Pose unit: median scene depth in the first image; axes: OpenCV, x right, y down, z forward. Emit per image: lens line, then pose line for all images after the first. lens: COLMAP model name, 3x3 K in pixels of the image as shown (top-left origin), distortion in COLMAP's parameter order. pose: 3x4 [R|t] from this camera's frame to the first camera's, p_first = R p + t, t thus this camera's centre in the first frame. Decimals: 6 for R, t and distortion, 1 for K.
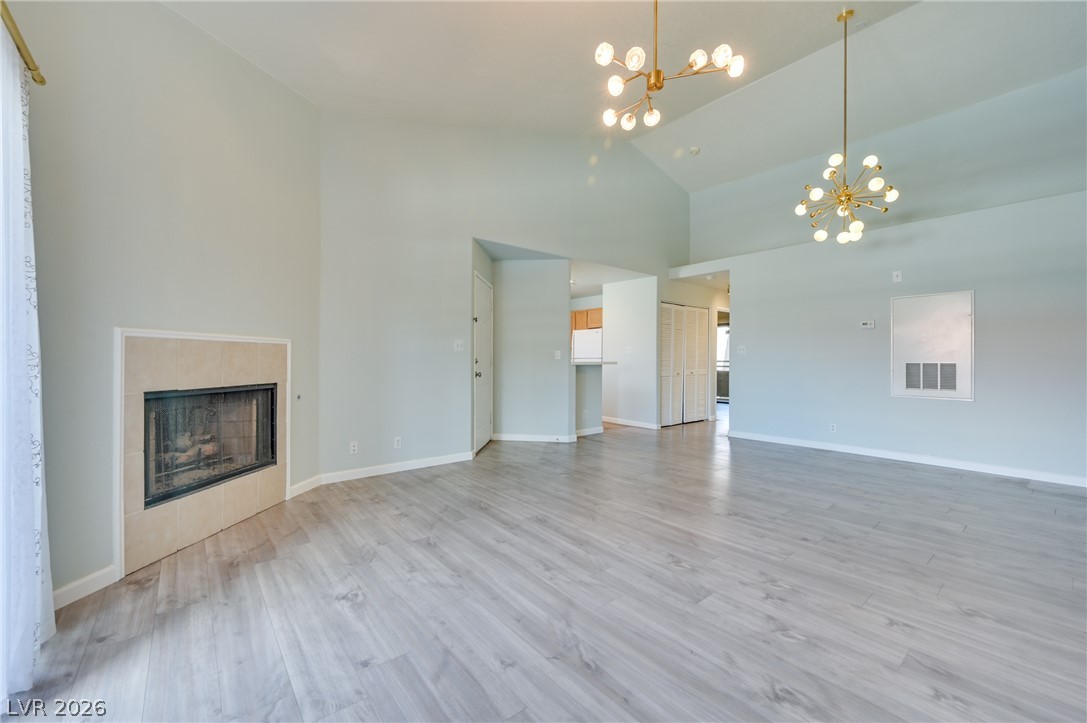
lens RADIAL K [[432.9, 0, 532.5], [0, 432.9, 362.4], [0, 0, 1]] dist [-0.005490, 0.001769]
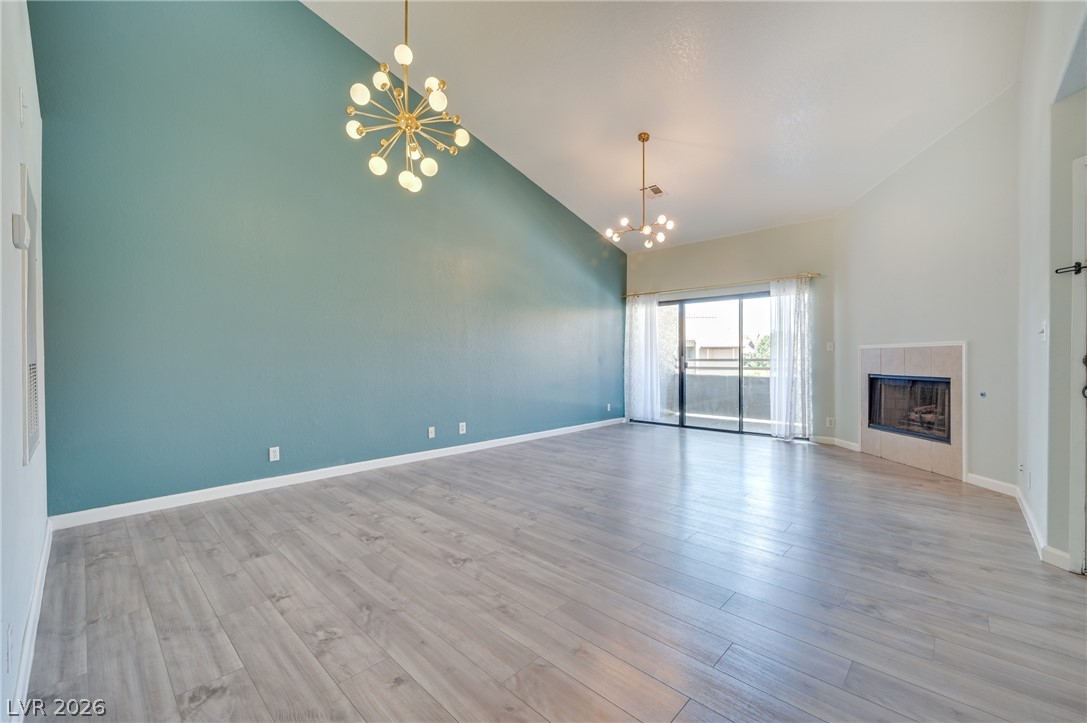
lens RADIAL K [[443.3, 0, 549.8], [0, 443.3, 364.3], [0, 0, 1]] dist [-0.000046, -0.000562]
pose [[-0.988093, -0.000694, -0.153854, 0.699151], [-0.003380, 0.999846, 0.017194, -0.007949], [0.153818, 0.017509, -0.987944, 2.009003]]
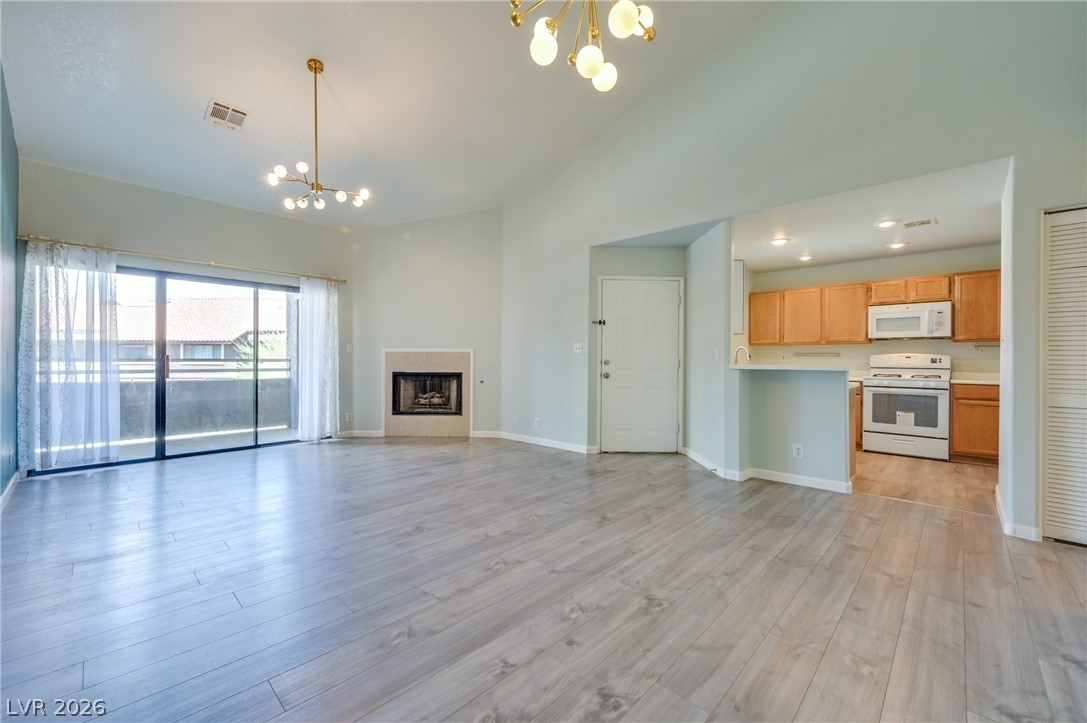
lens RADIAL K [[432.9, 0, 534.0], [0, 432.9, 361.8], [0, 0, 1]] dist [-0.005490, 0.001769]
pose [[0.130228, 0.001535, -0.991483, 1.297533], [-0.012673, 0.999920, -0.000116, -0.003631], [0.991403, 0.012580, 0.130237, 1.037278]]
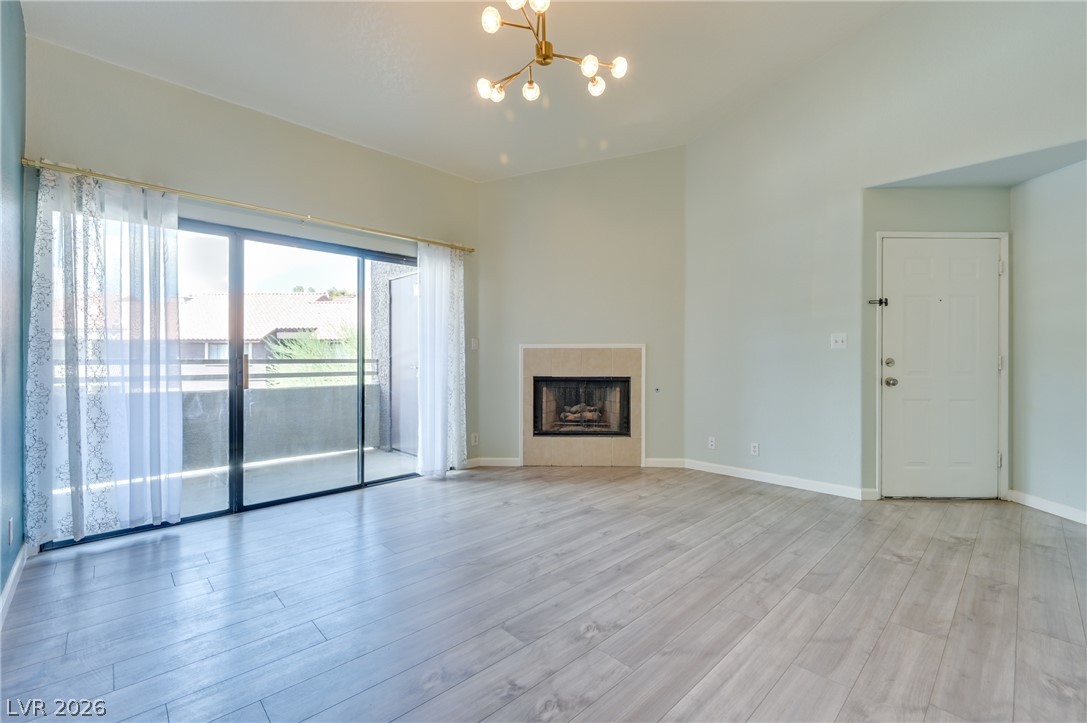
lens RADIAL K [[460.4, 0, 552.4], [0, 460.4, 357.2], [0, 0, 1]] dist [-0.000434, 0.000476]
pose [[0.099294, -0.006099, -0.995039, 0.804385], [-0.007511, 0.999948, -0.006879, -0.002309], [0.995030, 0.008157, 0.099243, 0.596306]]
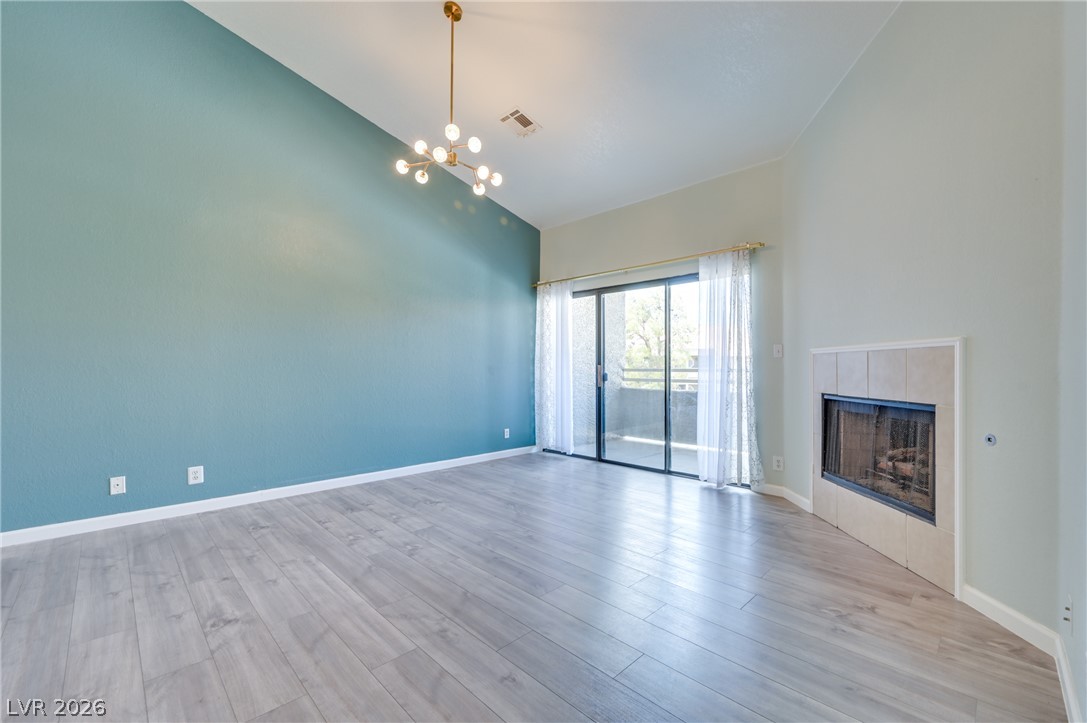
lens RADIAL K [[443.3, 0, 579.7], [0, 443.3, 377.5], [0, 0, 1]] dist [-0.000046, -0.000562]
pose [[-0.988601, -0.001352, -0.150554, 0.059695], [-0.005555, 0.999606, 0.027500, -0.010867], [0.150457, 0.028023, -0.988219, 1.557687]]
